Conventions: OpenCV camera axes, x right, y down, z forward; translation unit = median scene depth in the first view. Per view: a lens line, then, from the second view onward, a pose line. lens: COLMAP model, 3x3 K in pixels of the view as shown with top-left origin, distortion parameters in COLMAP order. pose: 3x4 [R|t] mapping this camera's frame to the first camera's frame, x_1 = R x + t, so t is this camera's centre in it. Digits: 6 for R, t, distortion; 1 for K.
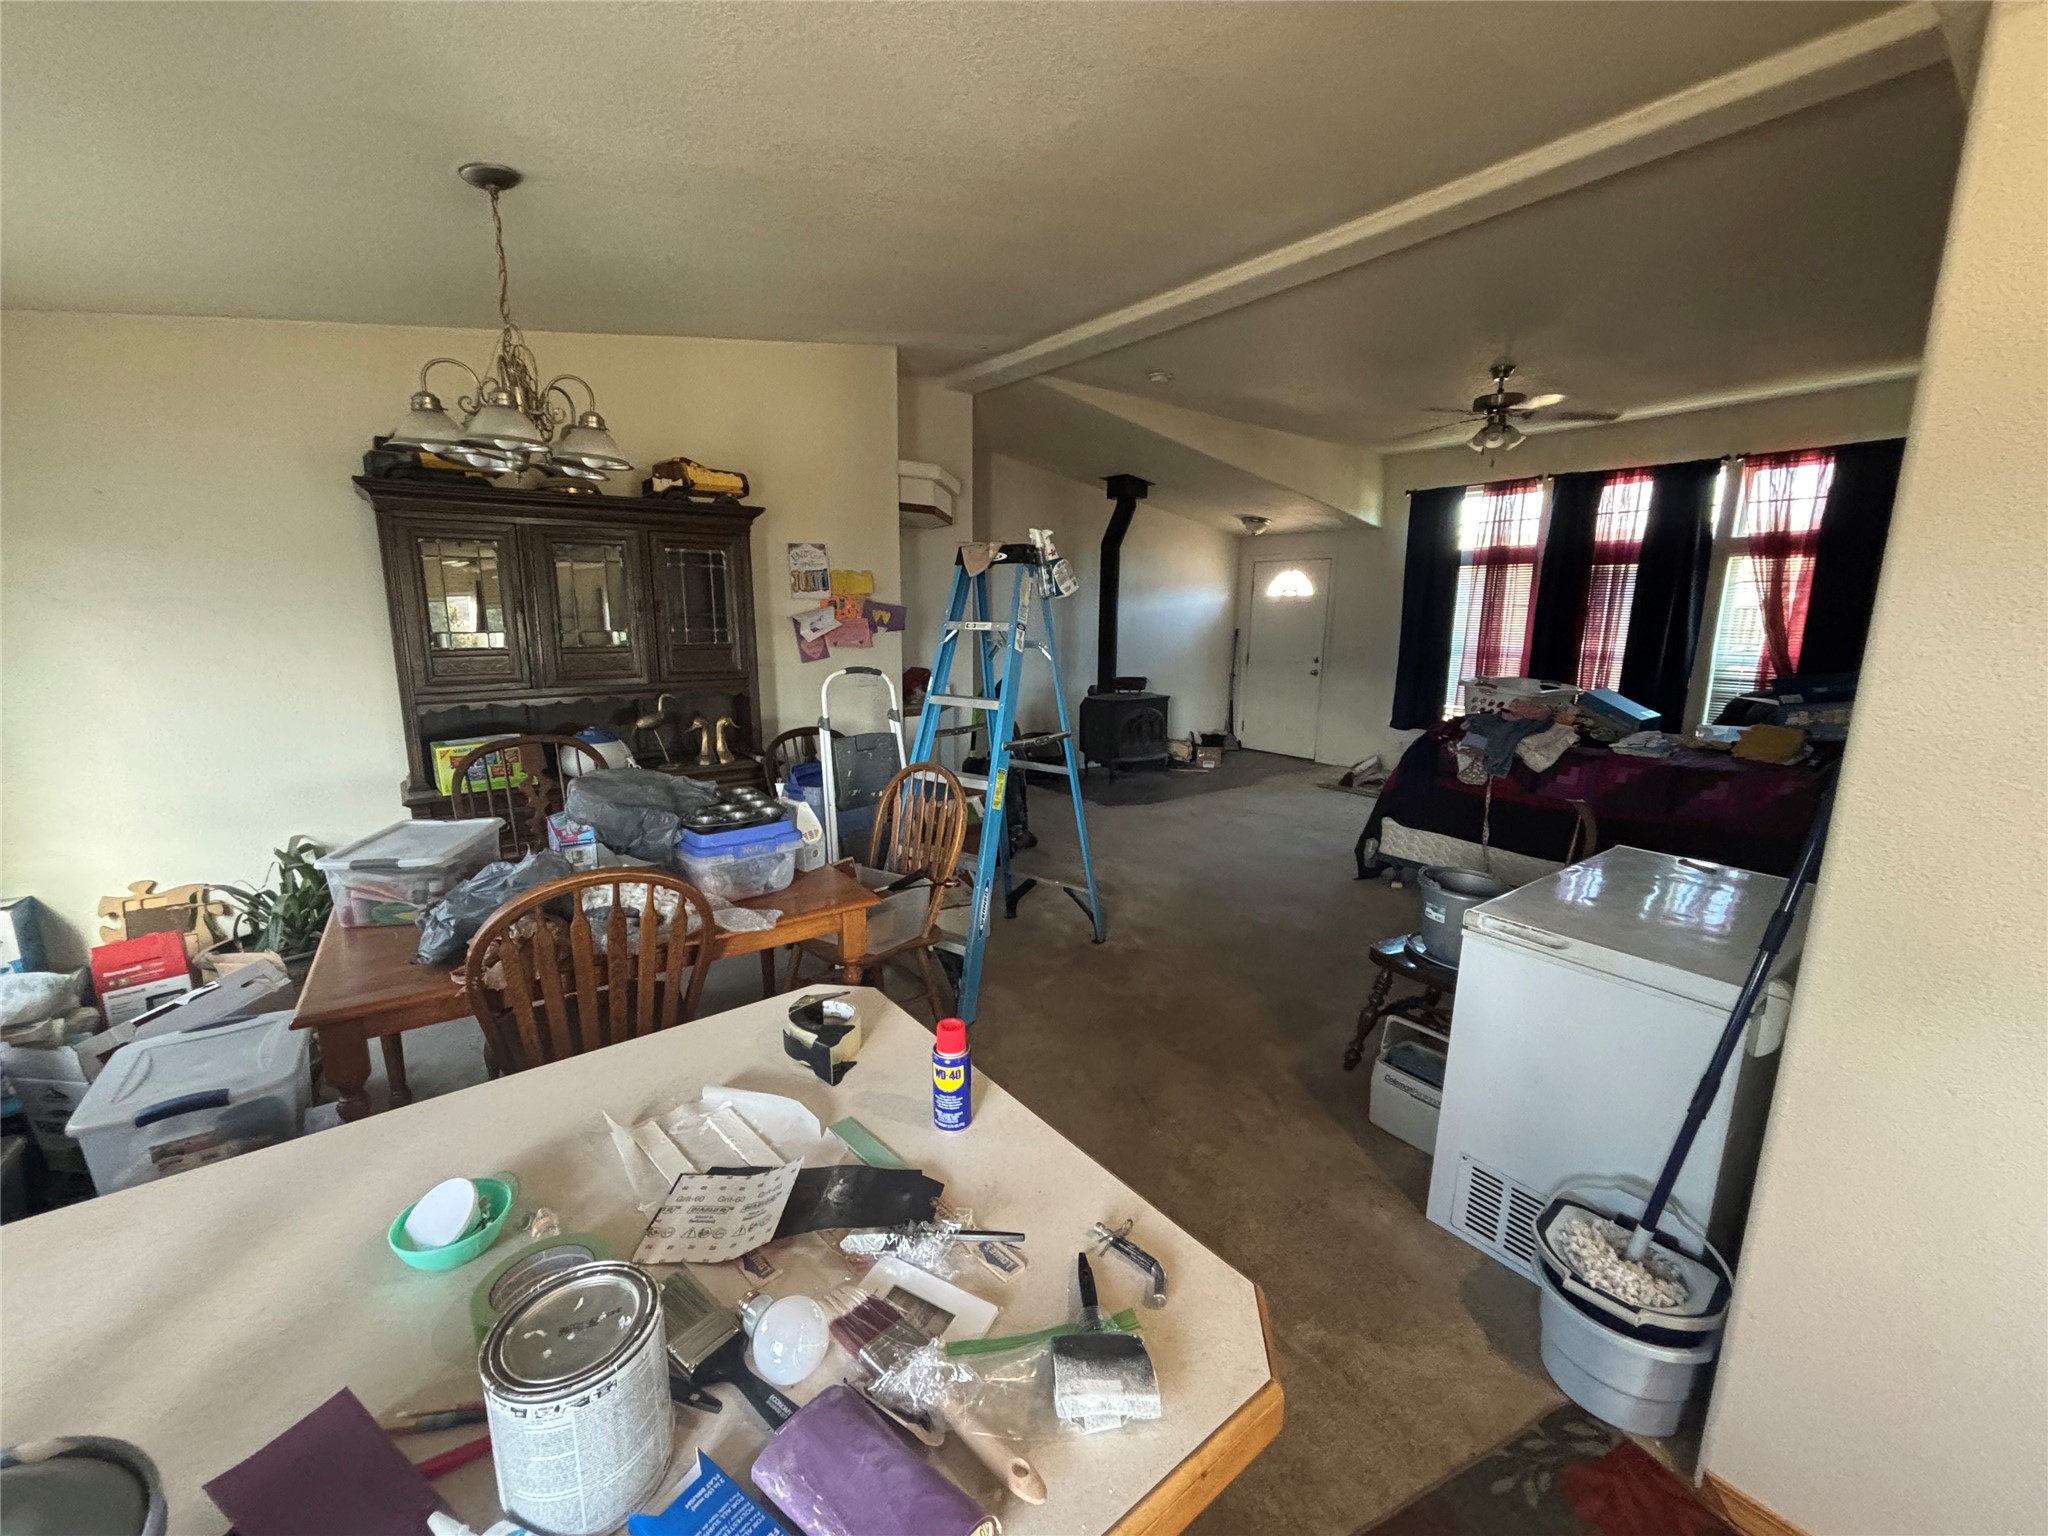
lens RADIAL K [[832.2, 0, 1030.0], [0, 832.2, 761.7], [0, 0, 1]] dist [-0.001011, 0.000817]
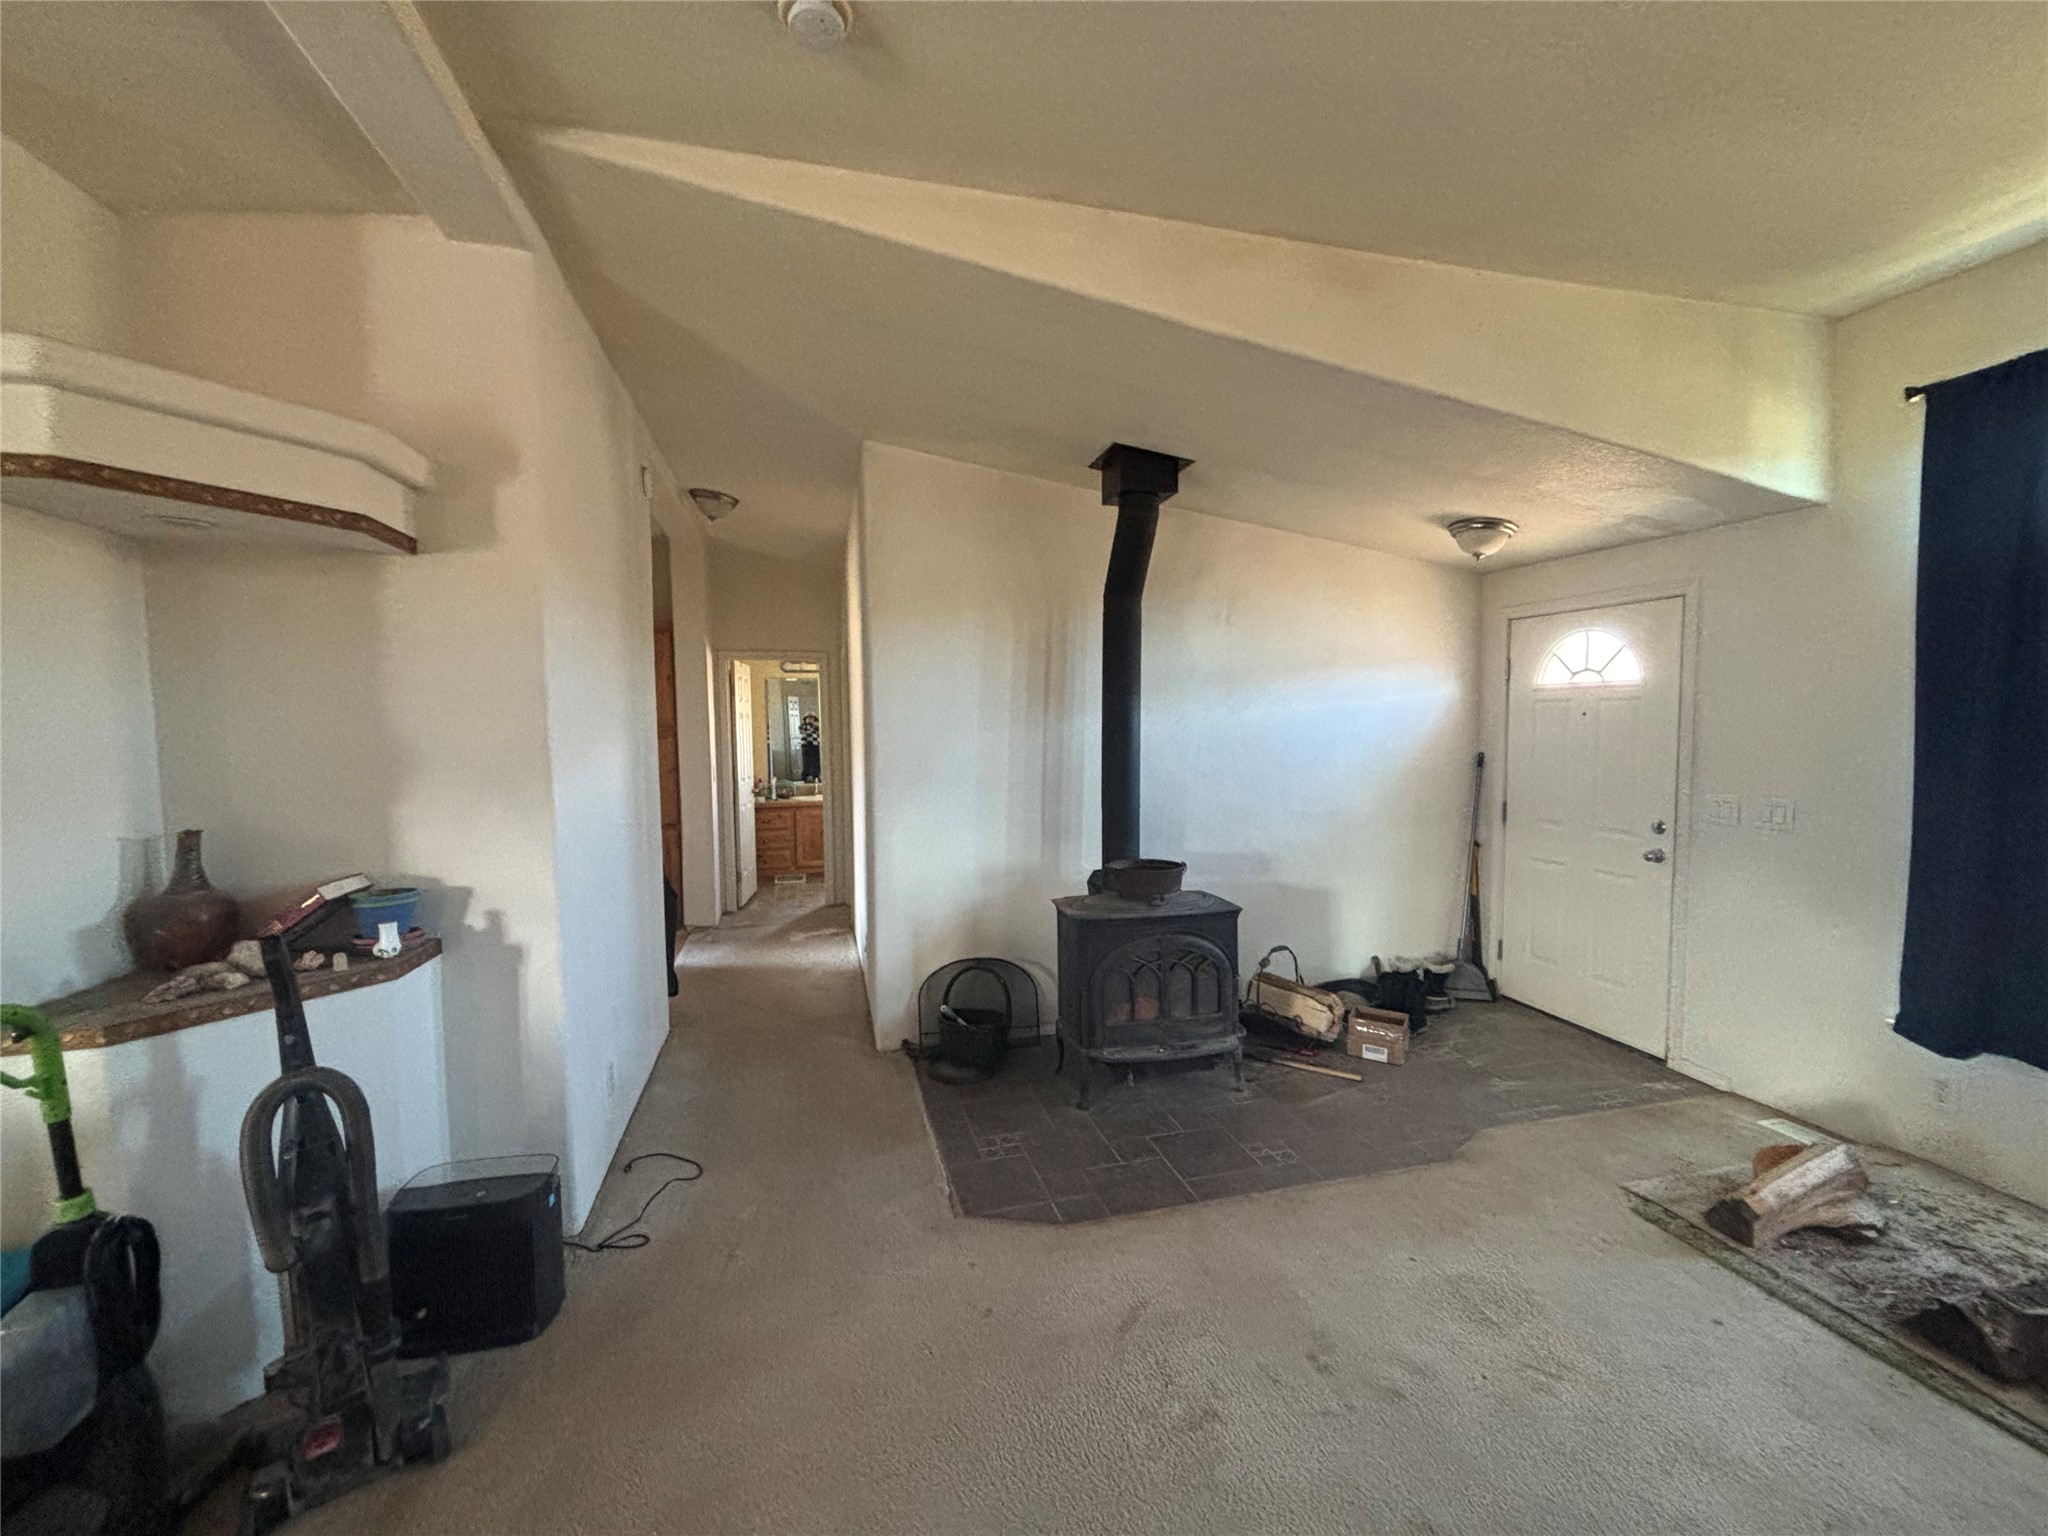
lens RADIAL K [[832.2, 0, 1030.0], [0, 832.2, 761.7], [0, 0, 1]] dist [-0.001011, 0.000817]
pose [[0.914000, -0.006409, -0.405663, 0.228011], [-0.042232, 0.992941, -0.110840, -0.097167], [0.403510, 0.118440, 0.907277, 0.490875]]
